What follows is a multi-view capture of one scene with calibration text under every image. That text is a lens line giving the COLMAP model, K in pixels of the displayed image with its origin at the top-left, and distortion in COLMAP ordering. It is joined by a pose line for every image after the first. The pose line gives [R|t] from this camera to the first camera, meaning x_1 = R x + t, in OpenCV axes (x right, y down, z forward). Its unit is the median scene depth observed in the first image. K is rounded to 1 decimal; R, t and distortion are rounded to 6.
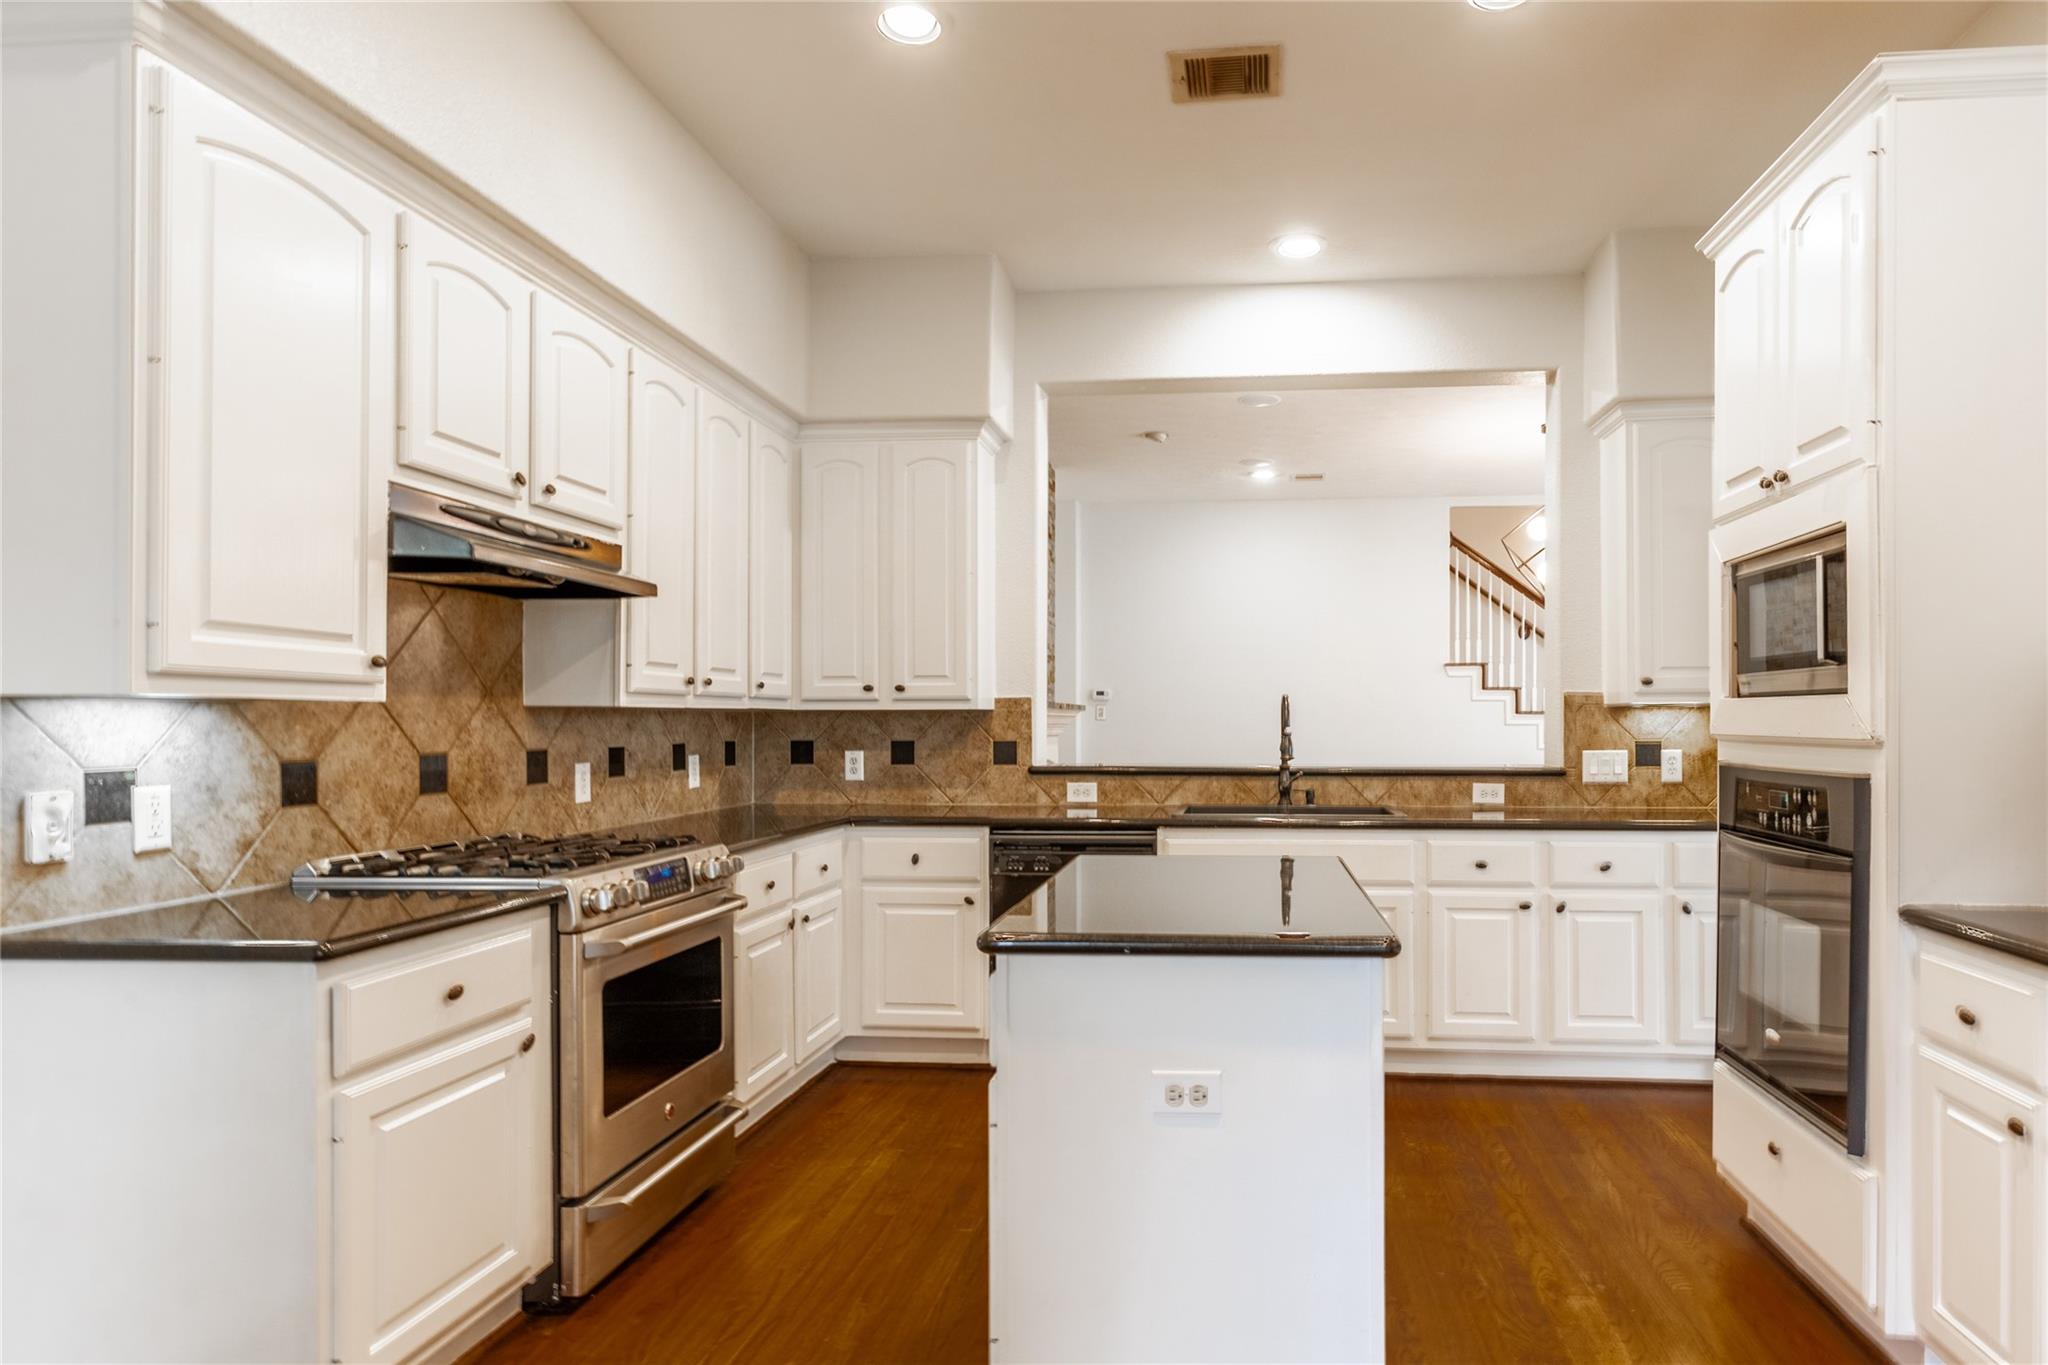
lens RADIAL K [[1205.0, 0, 1115.0], [0, 1205.0, 723.1], [0, 0, 1]] dist [0.000110, -0.001561]
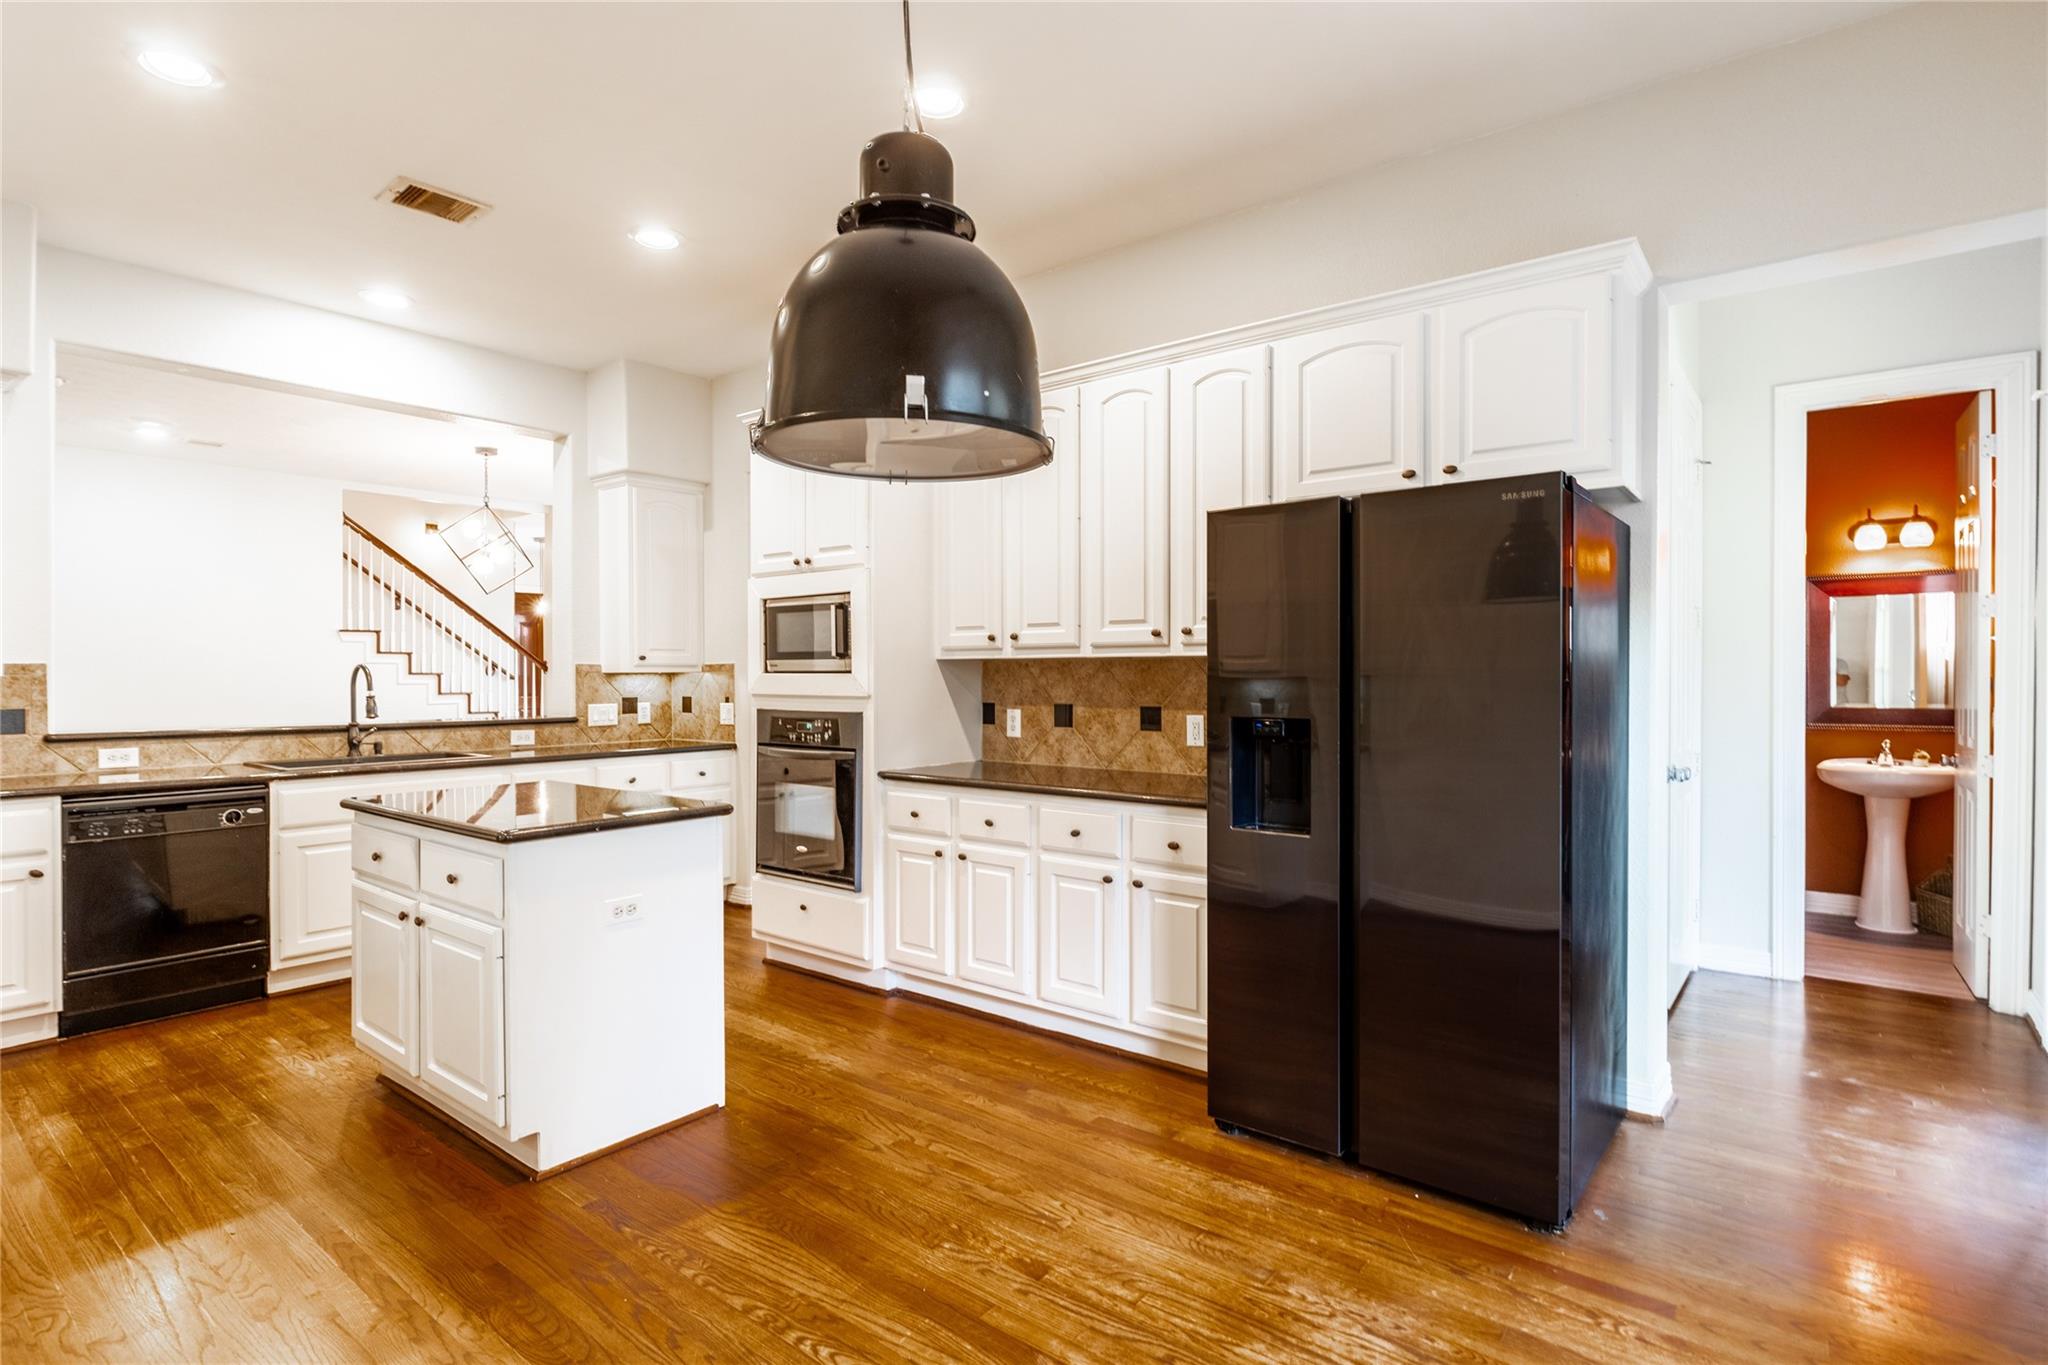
lens RADIAL K [[1064.6, 0, 1011.5], [0, 1064.6, 683.8], [0, 0, 1]] dist [-0.005112, 0.001577]
pose [[0.557212, -0.009176, 0.830319, -0.494977], [0.003713, 0.999956, 0.008560, -0.013305], [-0.830362, -0.001687, 0.557222, -0.166267]]
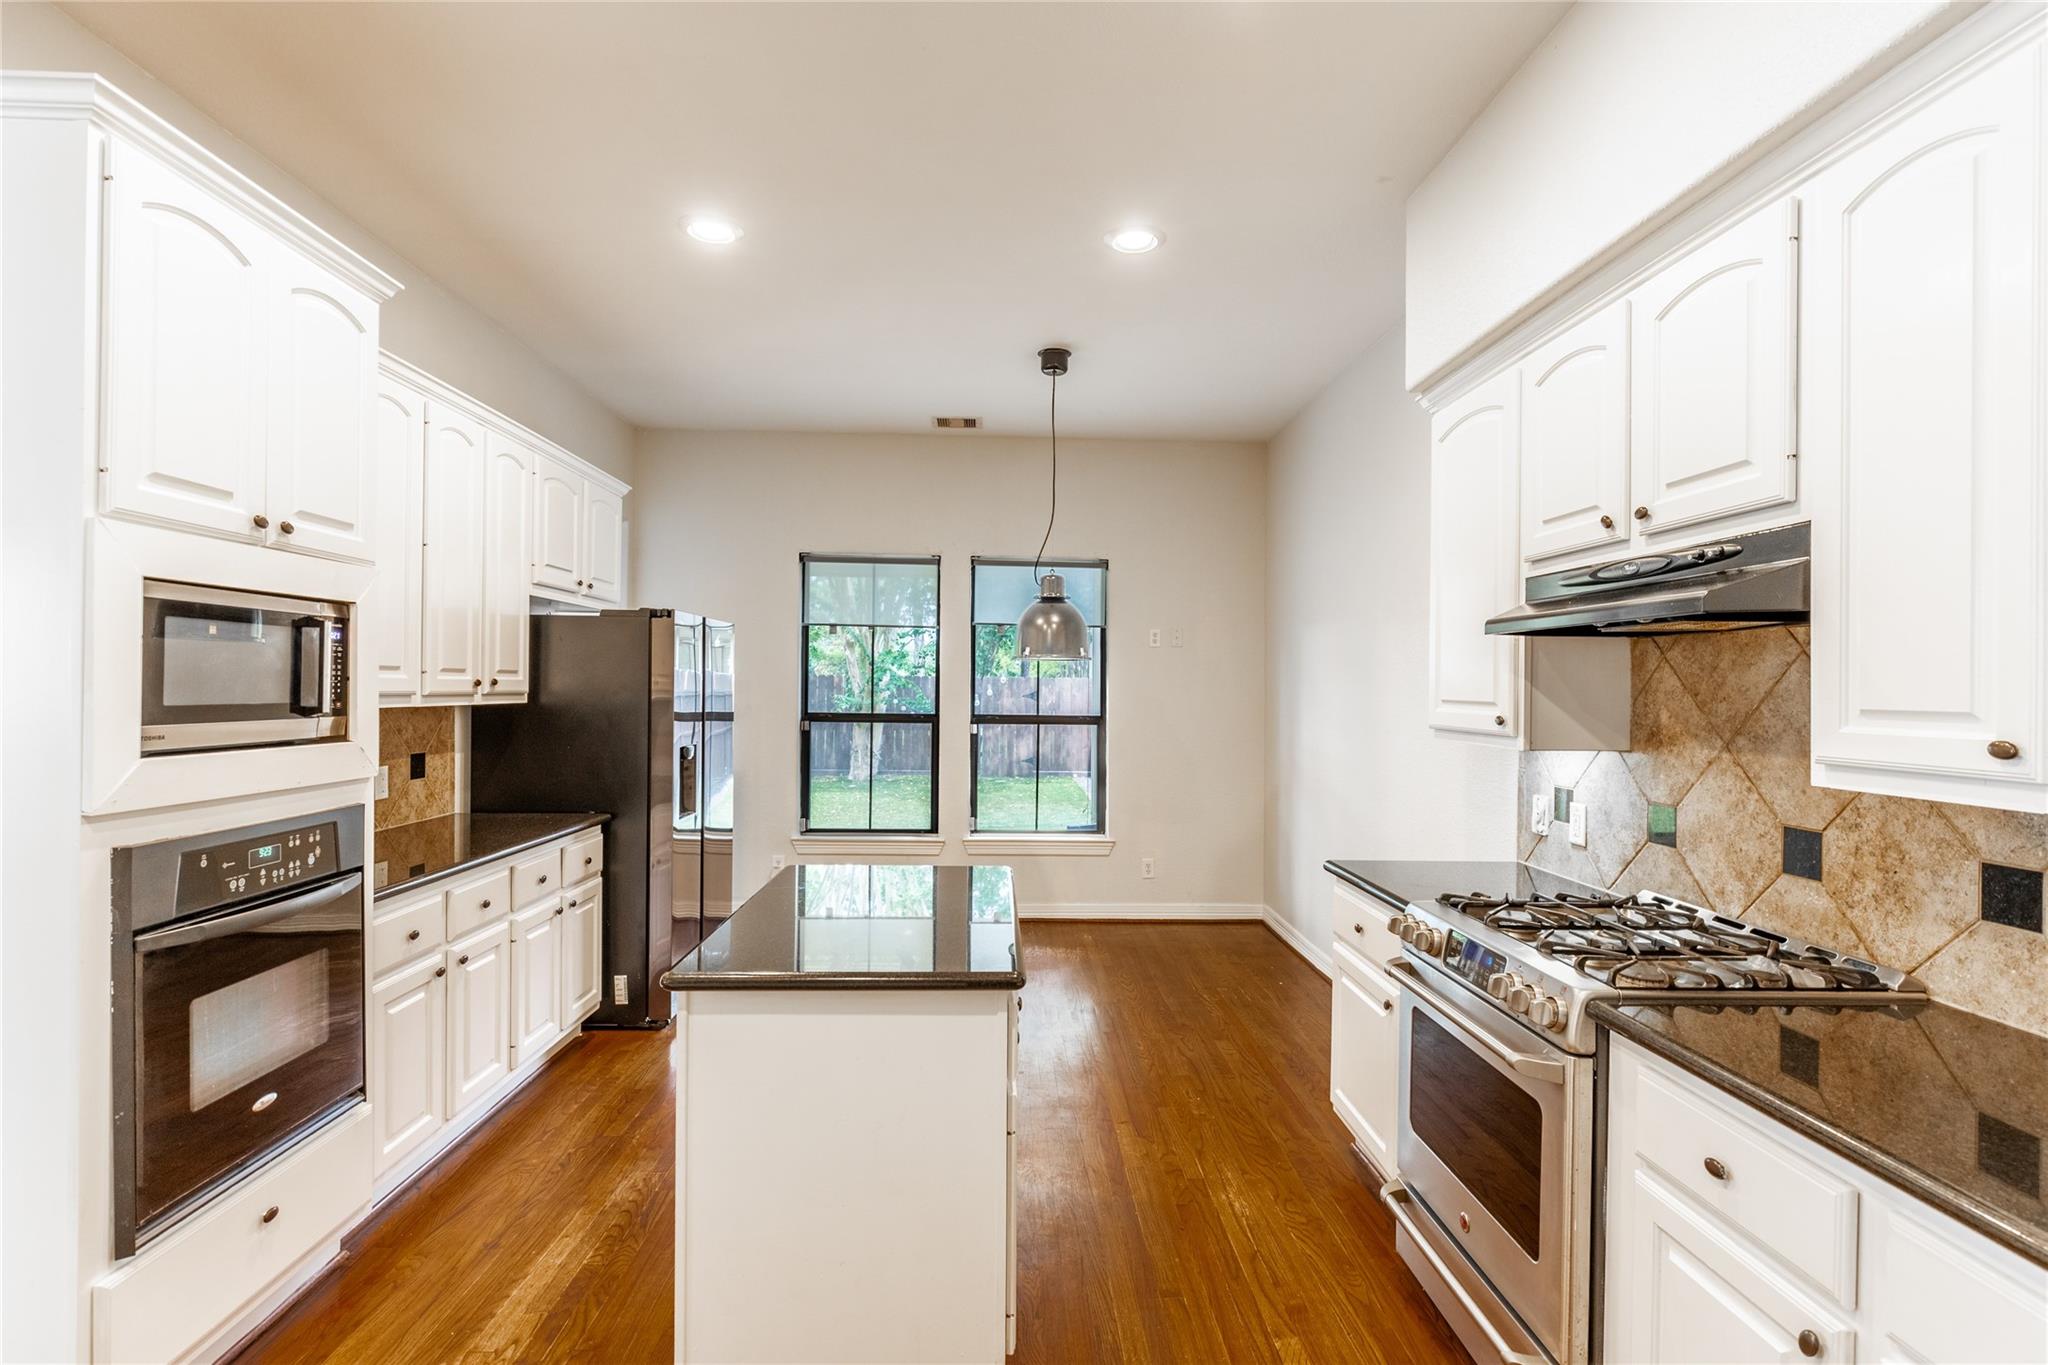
lens RADIAL K [[995.7, 0, 1042.6], [0, 995.7, 677.2], [0, 0, 1]] dist [-0.014669, 0.000685]
pose [[-0.985160, -0.012066, -0.171213, 0.053868], [-0.011416, 0.999923, -0.004780, -0.059696], [0.171258, -0.002755, -0.985222, 1.364118]]
